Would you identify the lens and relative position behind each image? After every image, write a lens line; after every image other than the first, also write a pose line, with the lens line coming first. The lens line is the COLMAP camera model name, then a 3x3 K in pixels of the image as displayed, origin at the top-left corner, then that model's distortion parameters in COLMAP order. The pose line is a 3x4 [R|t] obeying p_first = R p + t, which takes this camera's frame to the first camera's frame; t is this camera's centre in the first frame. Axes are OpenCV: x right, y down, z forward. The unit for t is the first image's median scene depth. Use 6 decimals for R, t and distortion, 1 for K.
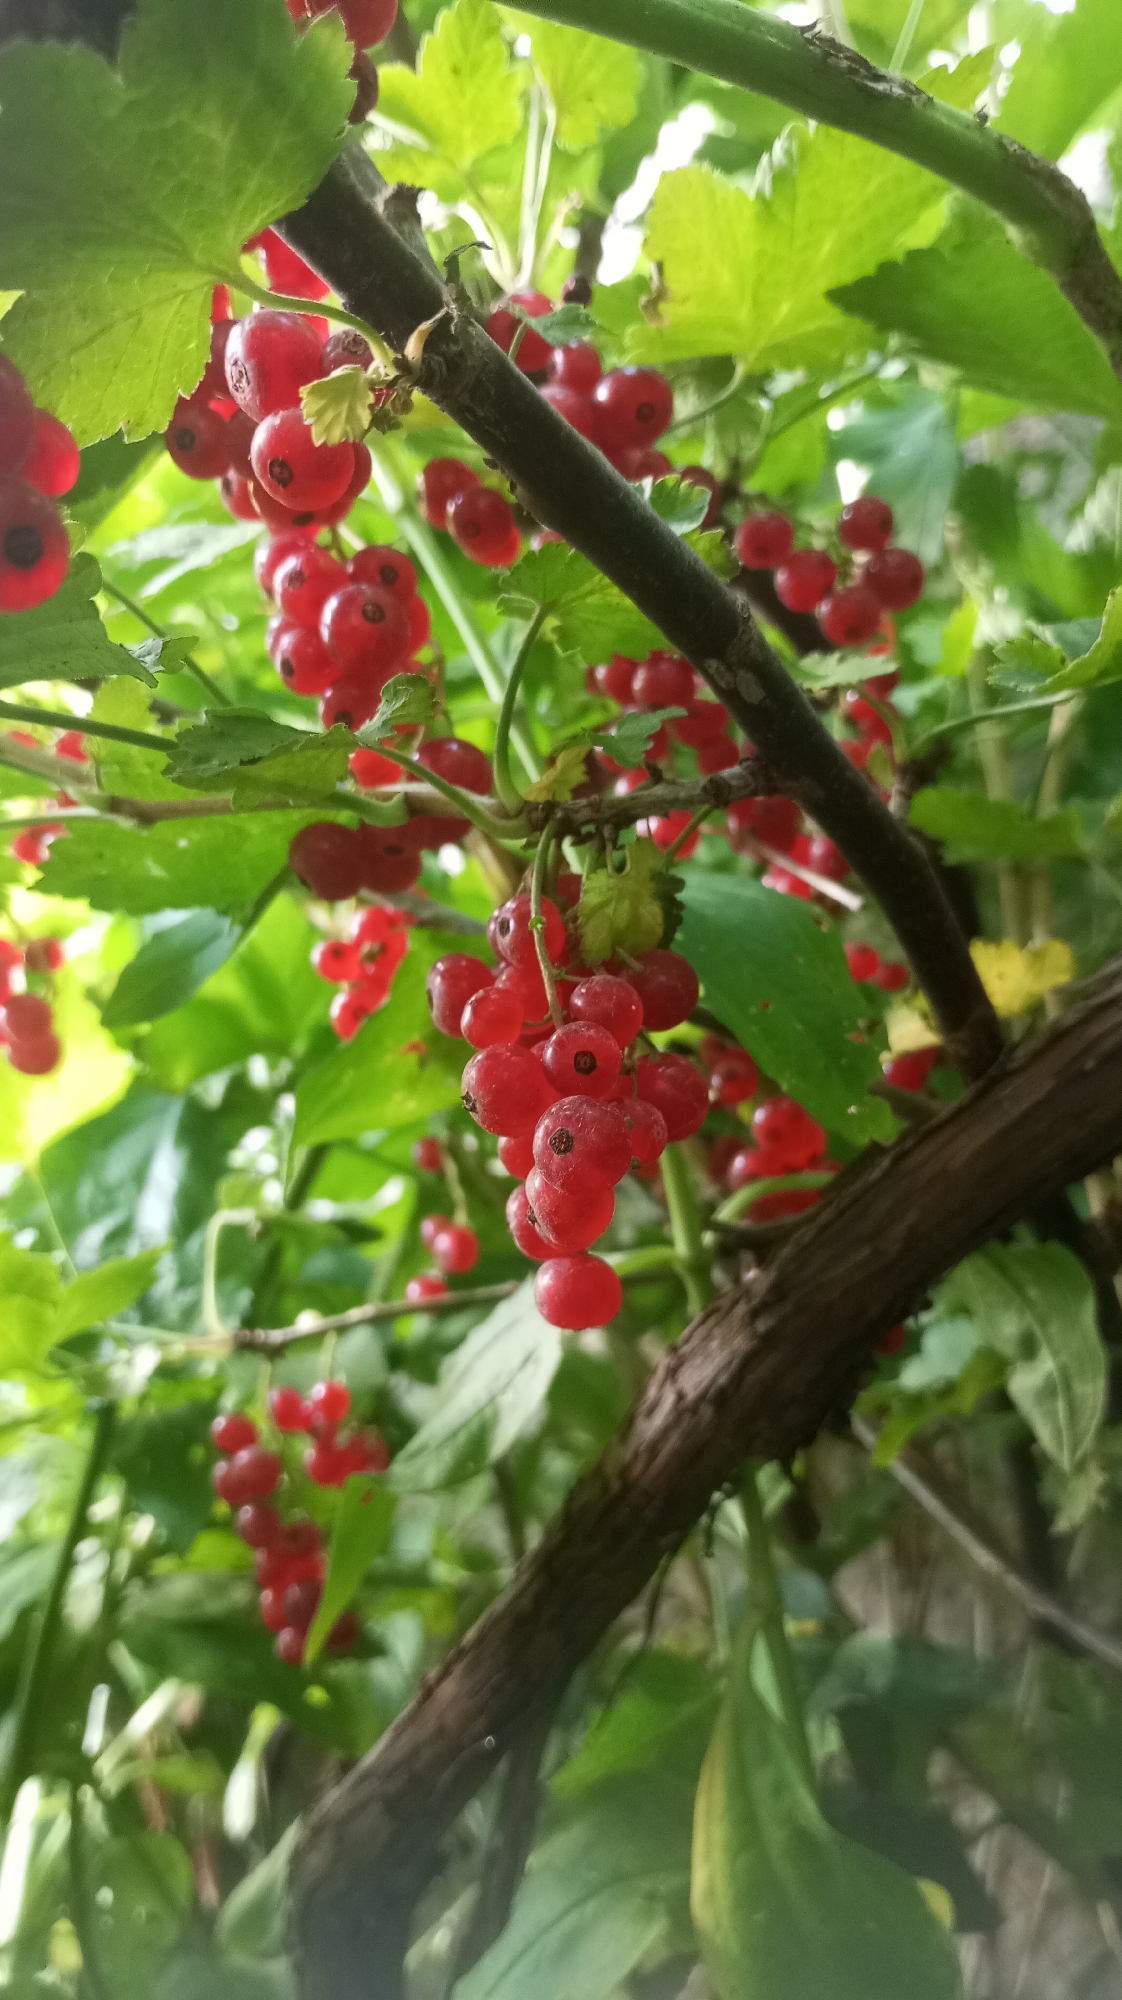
lens RADIAL K [[1694.6, 0, 561.0], [0, 1694.6, 1000.0], [0, 0, 1]] dist [-0.000843, -0.006636]
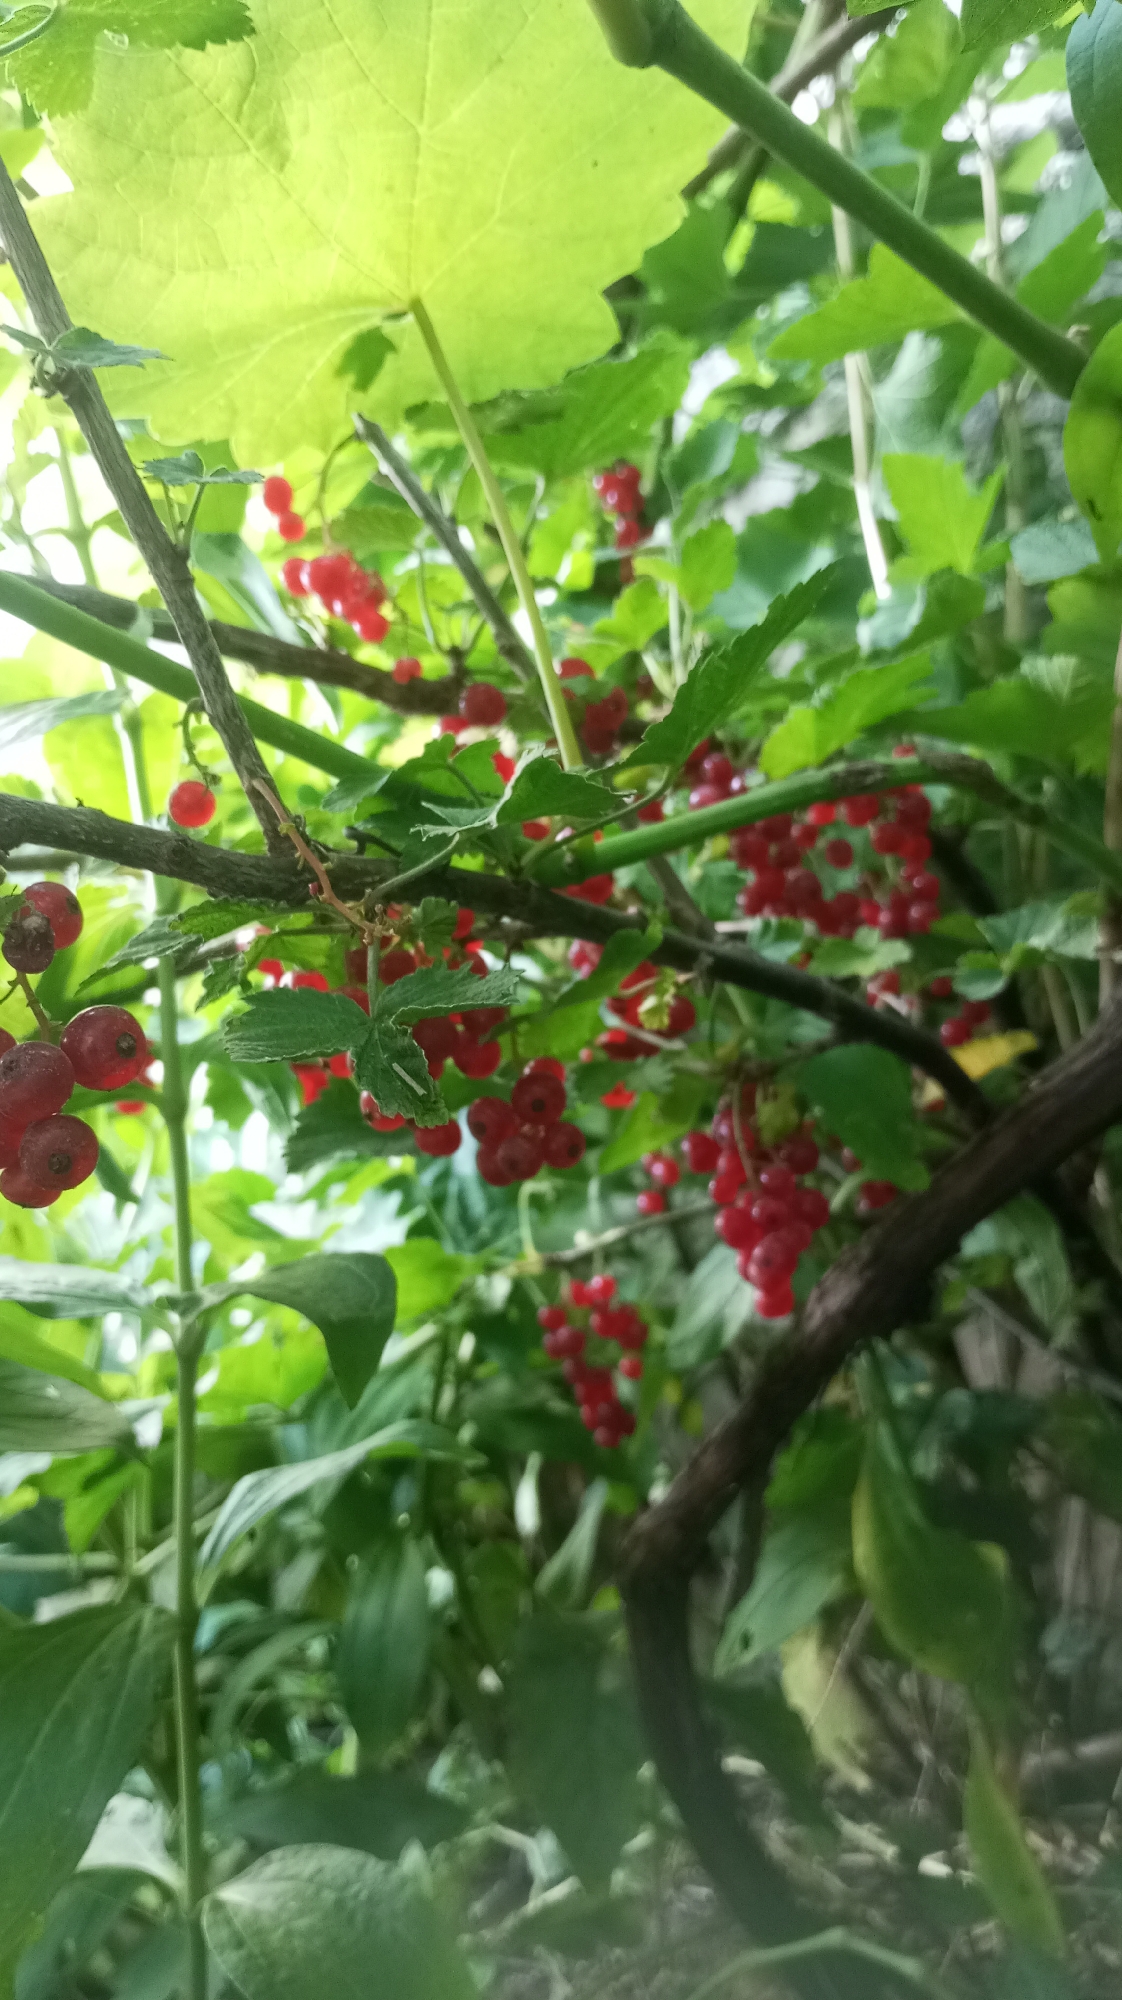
lens RADIAL K [[1694.6, 0, 561.0], [0, 1694.6, 1000.0], [0, 0, 1]] dist [-0.000843, -0.006636]
pose [[0.992403, -0.097969, -0.074416, -0.040960], [0.109267, 0.979852, 0.167184, -0.398790], [0.056538, -0.174045, 0.983113, -0.699422]]
